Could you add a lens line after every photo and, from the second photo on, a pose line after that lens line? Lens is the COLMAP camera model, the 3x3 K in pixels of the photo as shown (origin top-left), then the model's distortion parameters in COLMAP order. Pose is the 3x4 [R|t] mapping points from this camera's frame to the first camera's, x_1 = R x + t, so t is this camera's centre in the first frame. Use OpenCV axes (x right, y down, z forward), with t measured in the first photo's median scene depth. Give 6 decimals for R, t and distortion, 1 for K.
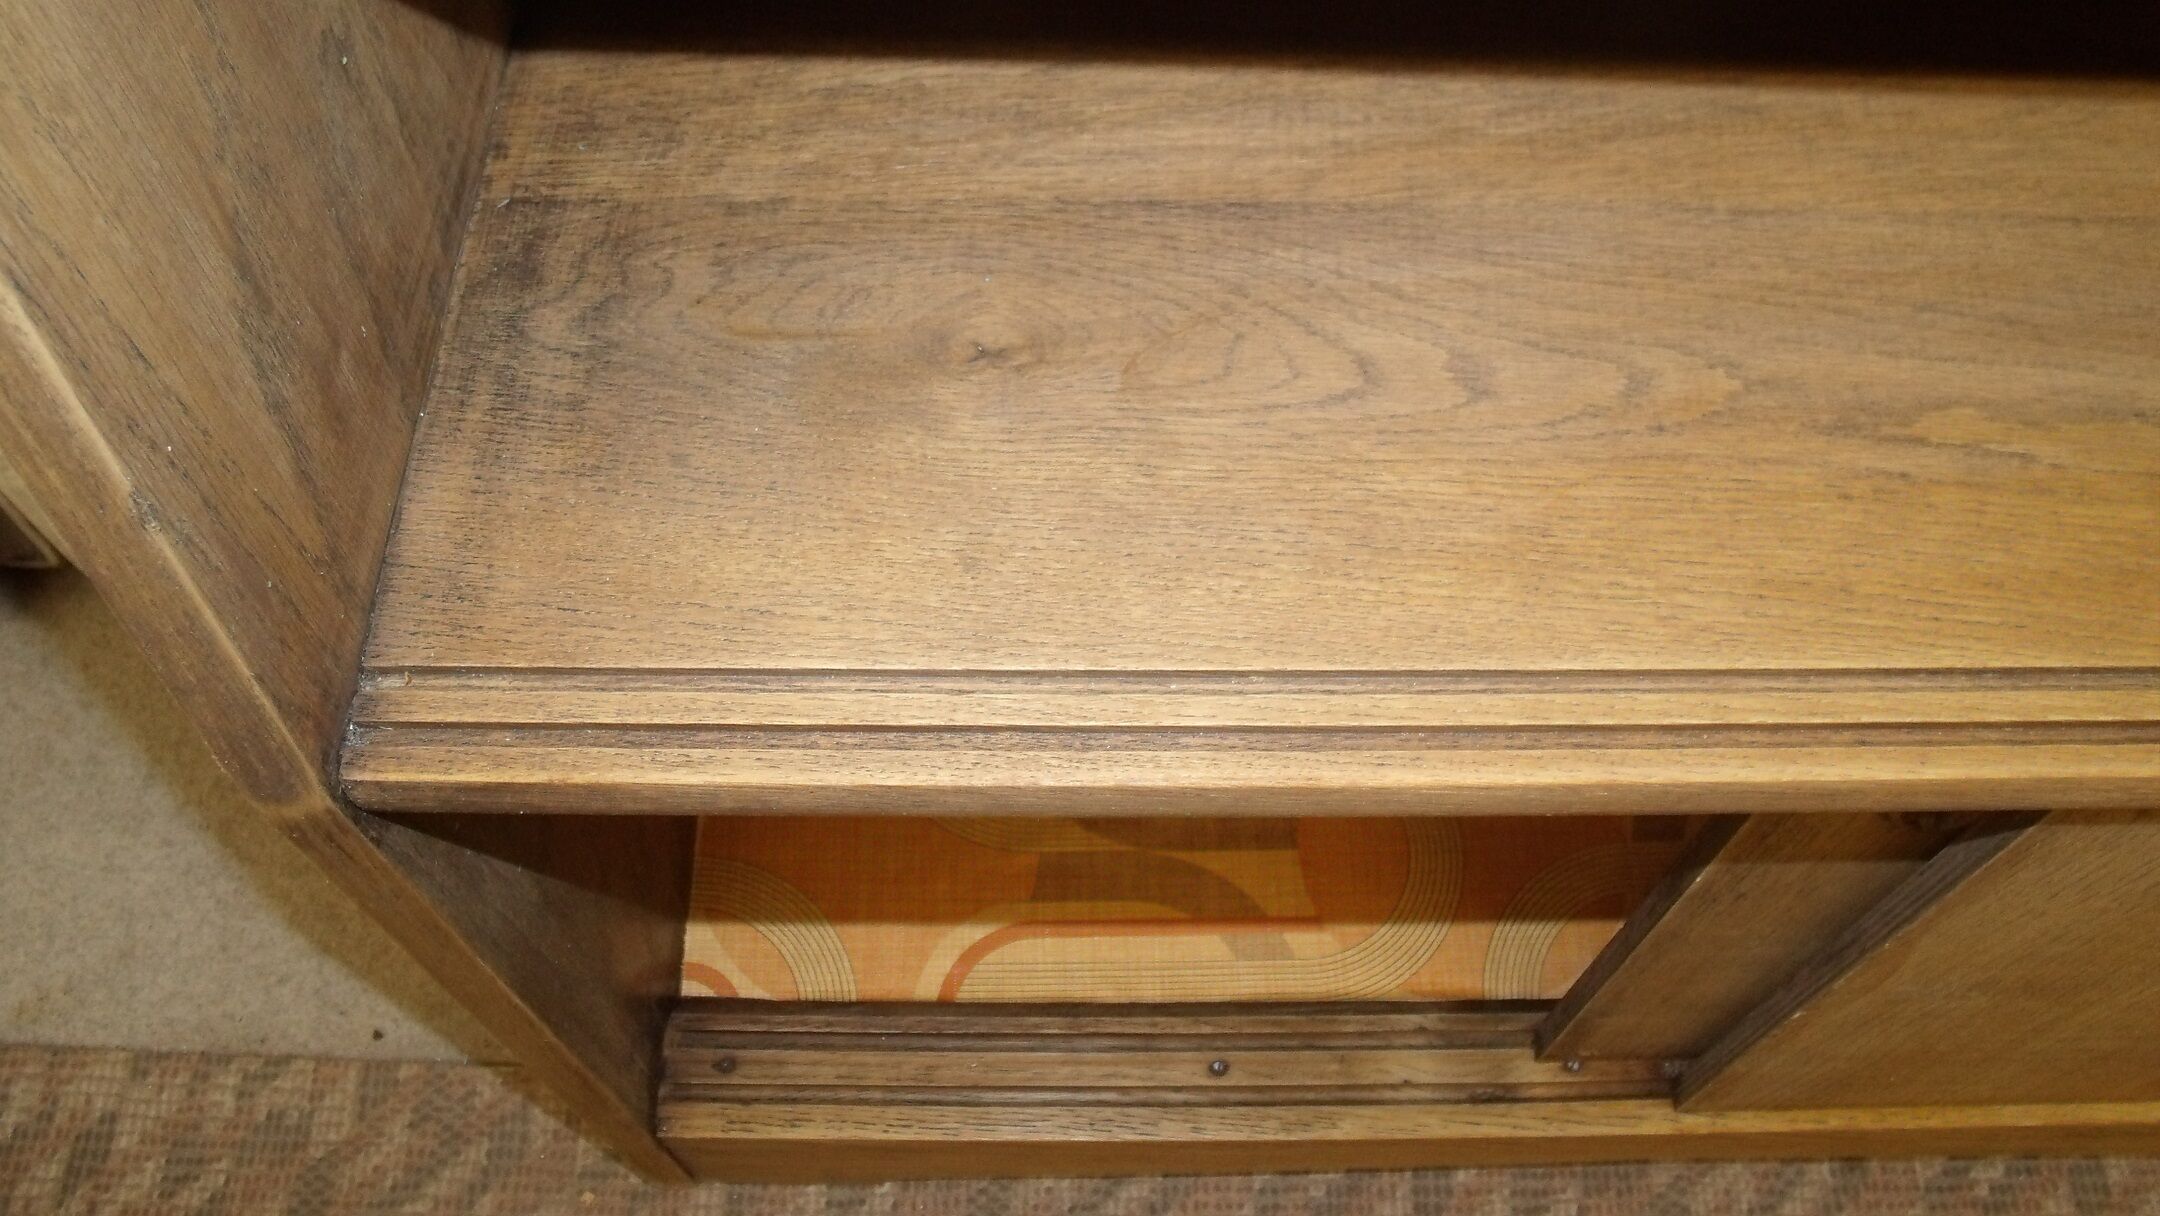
lens RADIAL K [[1747.9, 0, 1067.4], [0, 1747.9, 552.7], [0, 0, 1]] dist [-0.151367, 0.112073]
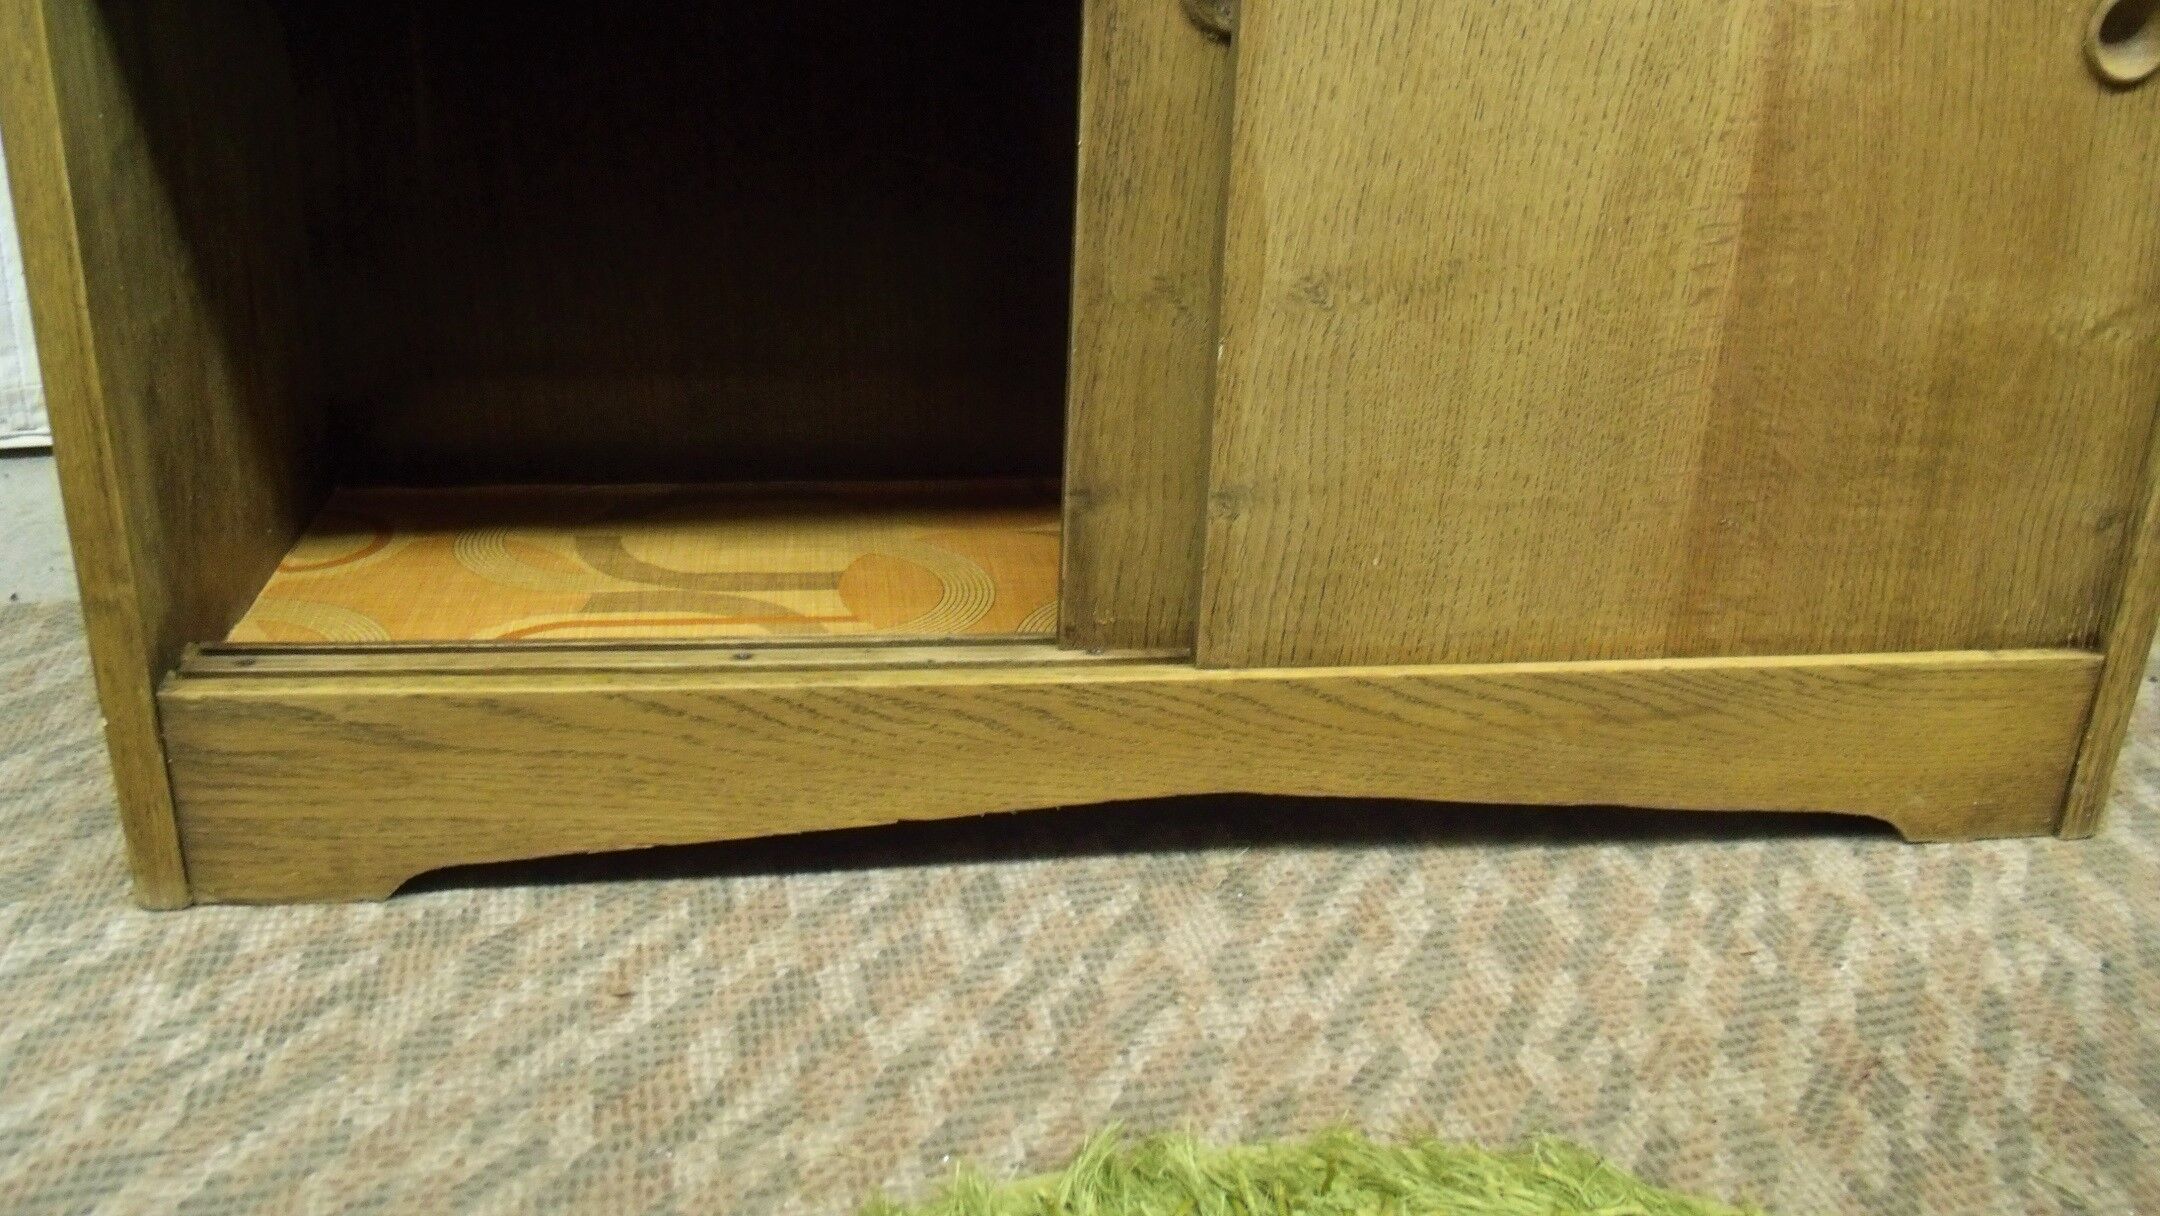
lens RADIAL K [[1721.6, 0, 1030.7], [0, 1721.6, 545.4], [0, 0, 1]] dist [-0.139140, 0.082660]
pose [[0.992933, -0.013407, 0.117913, 0.125626], [0.082022, 0.795606, -0.600237, 0.791499], [-0.085765, 0.605666, 0.791083, 0.140267]]
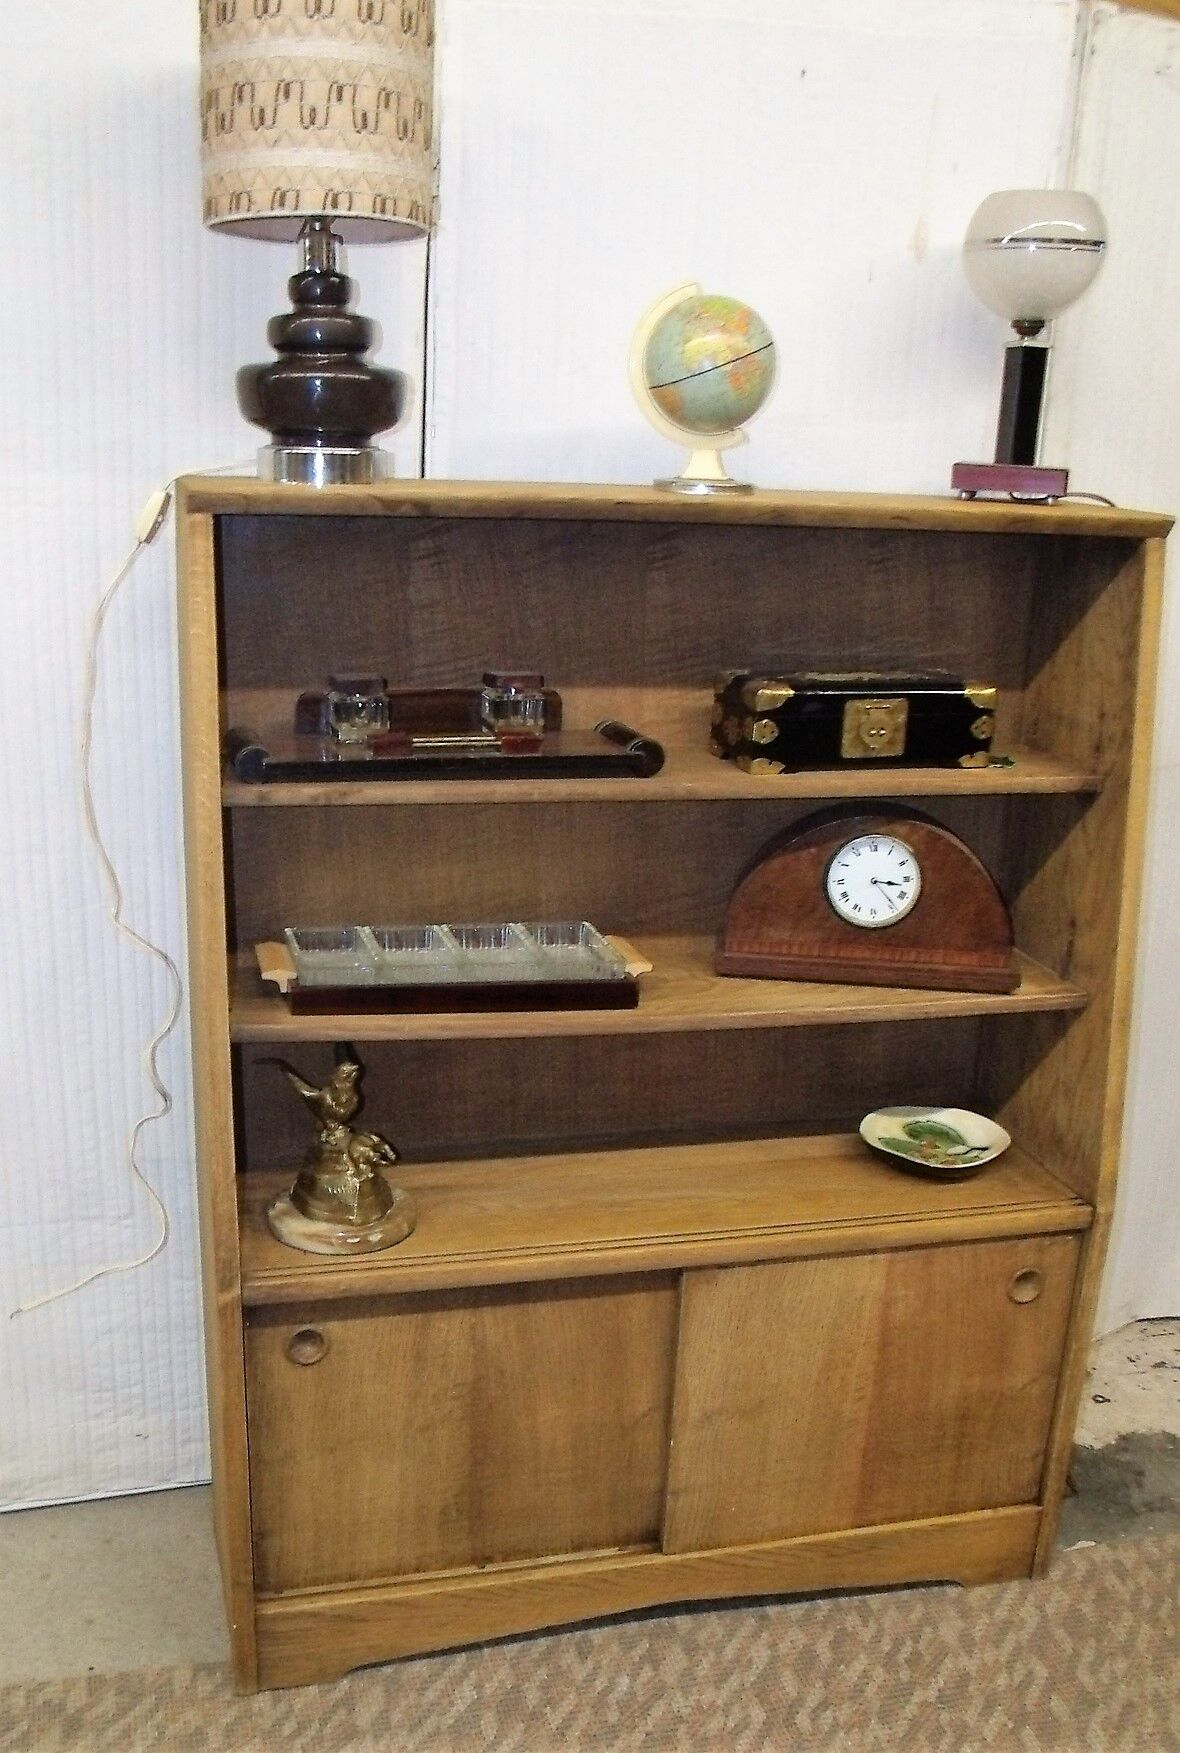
lens RADIAL K [[1749.1, 0, 533.9], [0, 1749.1, 1077.9], [0, 0, 1]] dist [-0.139905, 0.114743]
pose [[0.969629, -0.062982, 0.236333, -0.345191], [0.193415, 0.788887, -0.583308, 1.099591], [-0.149702, 0.611303, 0.777109, -1.232746]]
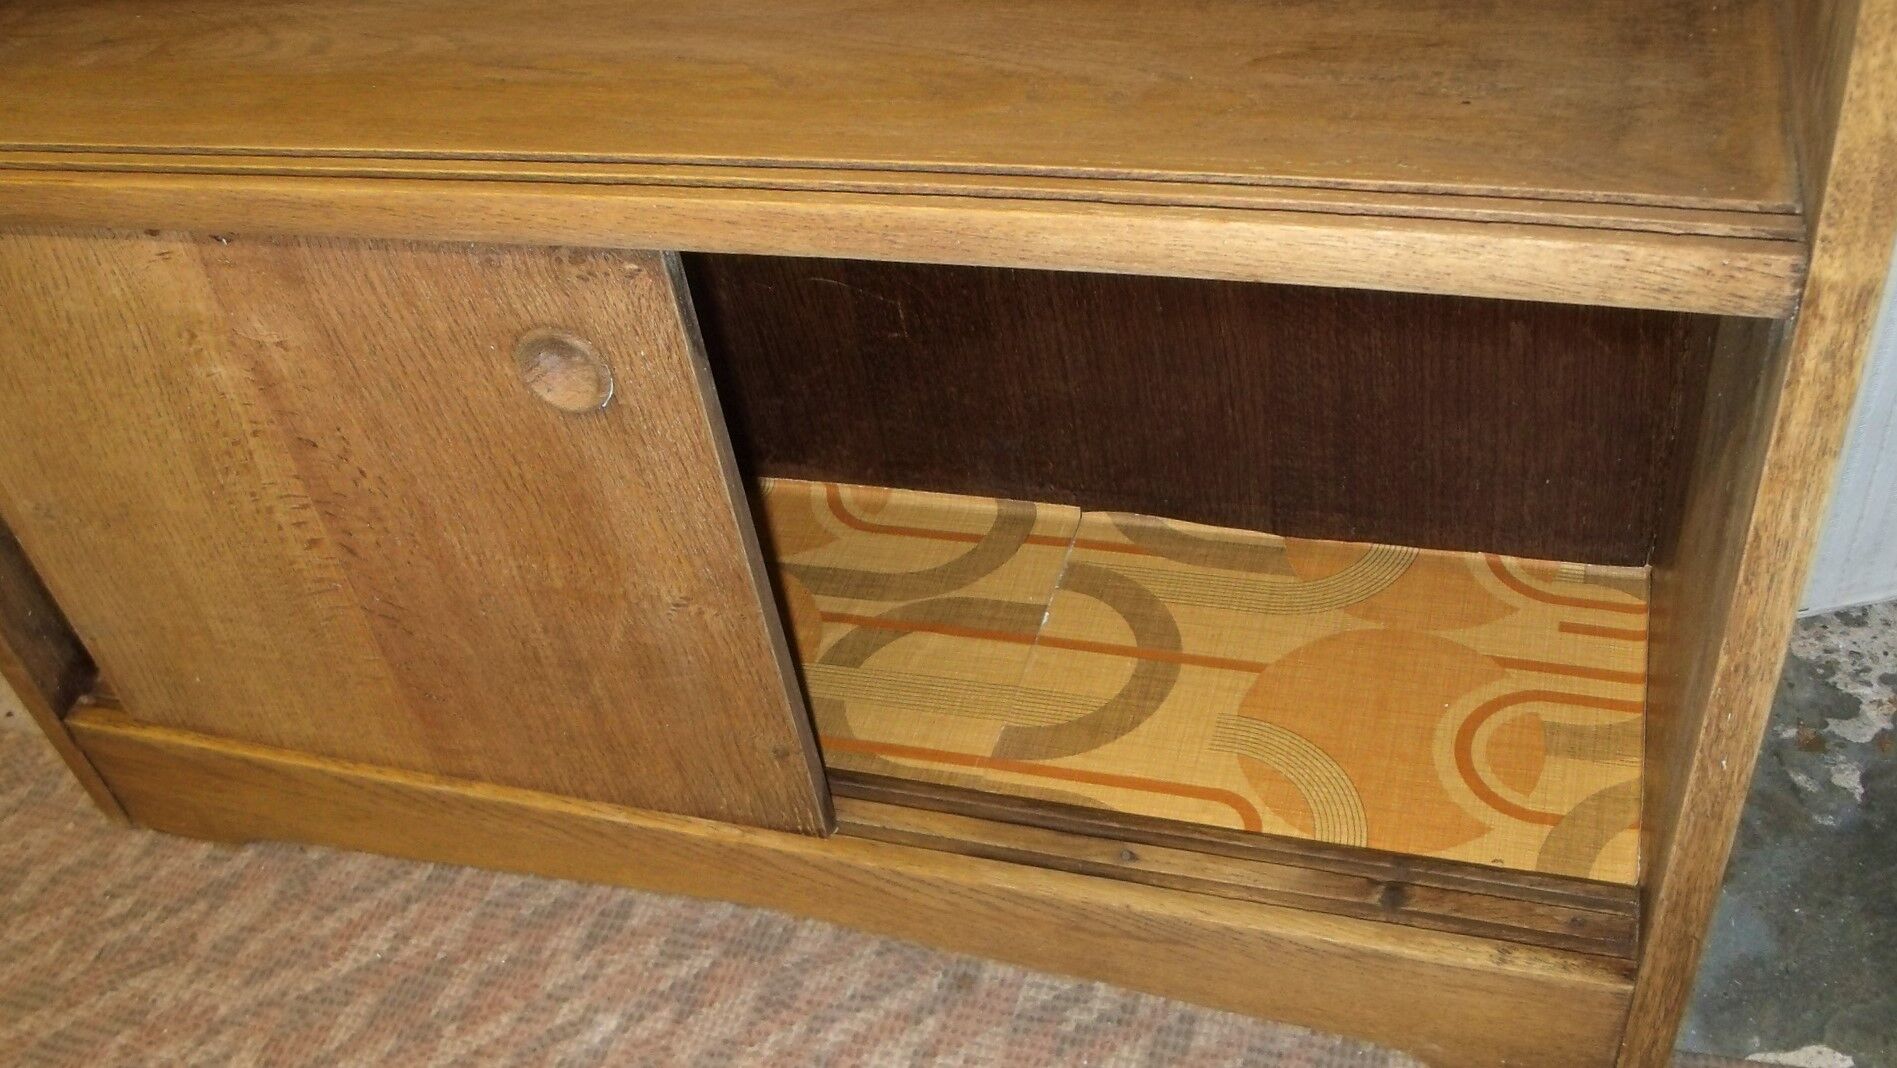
lens RADIAL K [[1722.0, 0, 942.1], [0, 1722.0, 607.4], [0, 0, 1]] dist [-0.133762, 0.095872]
pose [[0.946369, 0.109581, -0.303937, 0.774017], [-0.181031, 0.959033, -0.217907, 0.377240], [0.267607, 0.261243, 0.927437, -0.105556]]
